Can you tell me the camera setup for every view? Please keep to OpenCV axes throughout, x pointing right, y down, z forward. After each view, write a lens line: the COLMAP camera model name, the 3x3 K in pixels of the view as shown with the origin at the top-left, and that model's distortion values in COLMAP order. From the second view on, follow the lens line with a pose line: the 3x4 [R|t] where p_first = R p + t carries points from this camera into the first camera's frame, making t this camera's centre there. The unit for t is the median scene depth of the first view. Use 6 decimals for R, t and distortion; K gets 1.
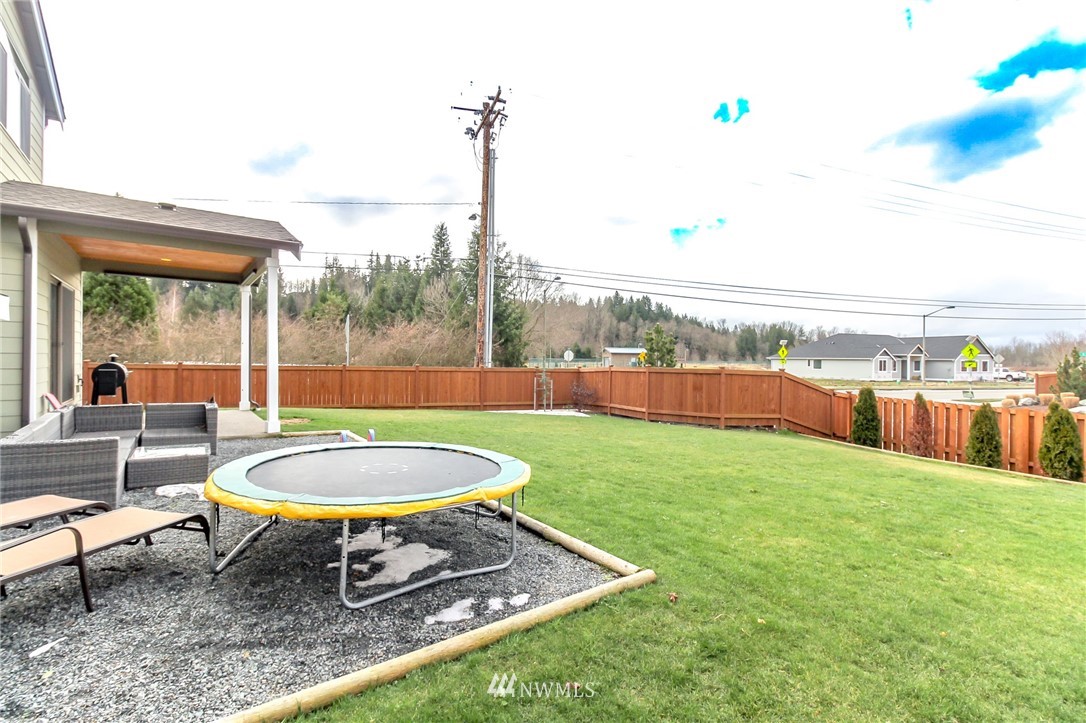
lens RADIAL K [[503.8, 0, 545.0], [0, 503.8, 366.4], [0, 0, 1]] dist [-0.001386, -0.000750]
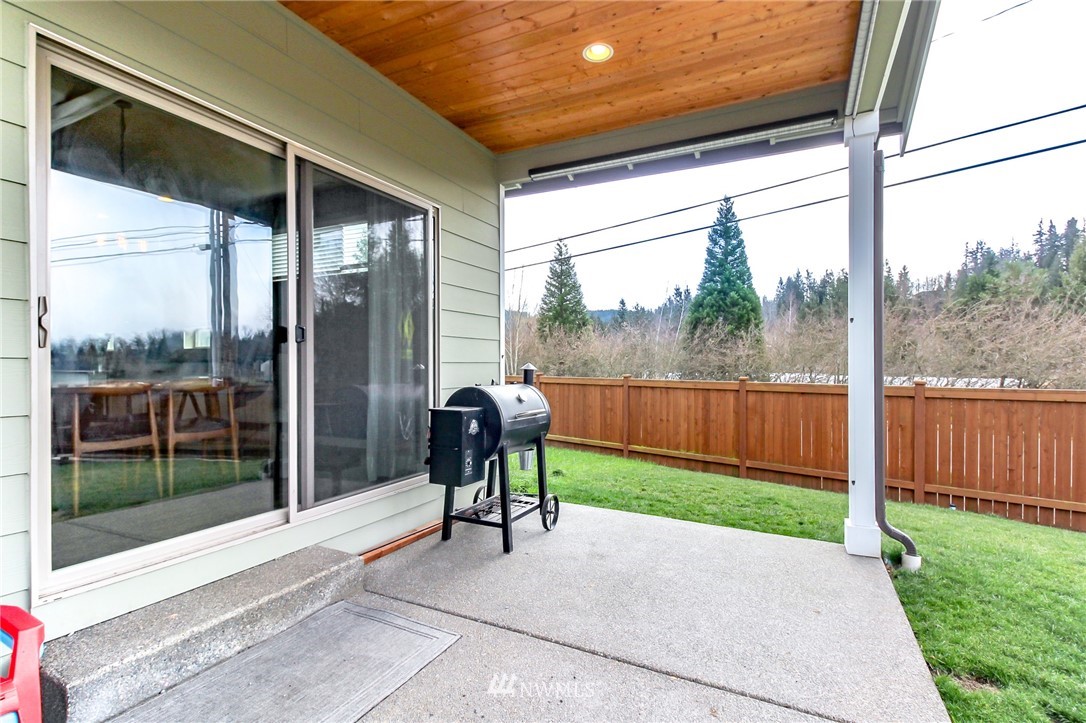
lens RADIAL K [[503.8, 0, 545.0], [0, 503.8, 366.4], [0, 0, 1]] dist [-0.001386, -0.000750]
pose [[0.449658, -0.017554, -0.893028, -0.169341], [-0.001969, 0.999785, -0.020644, -0.004600], [0.893198, 0.011041, 0.449527, 0.285835]]
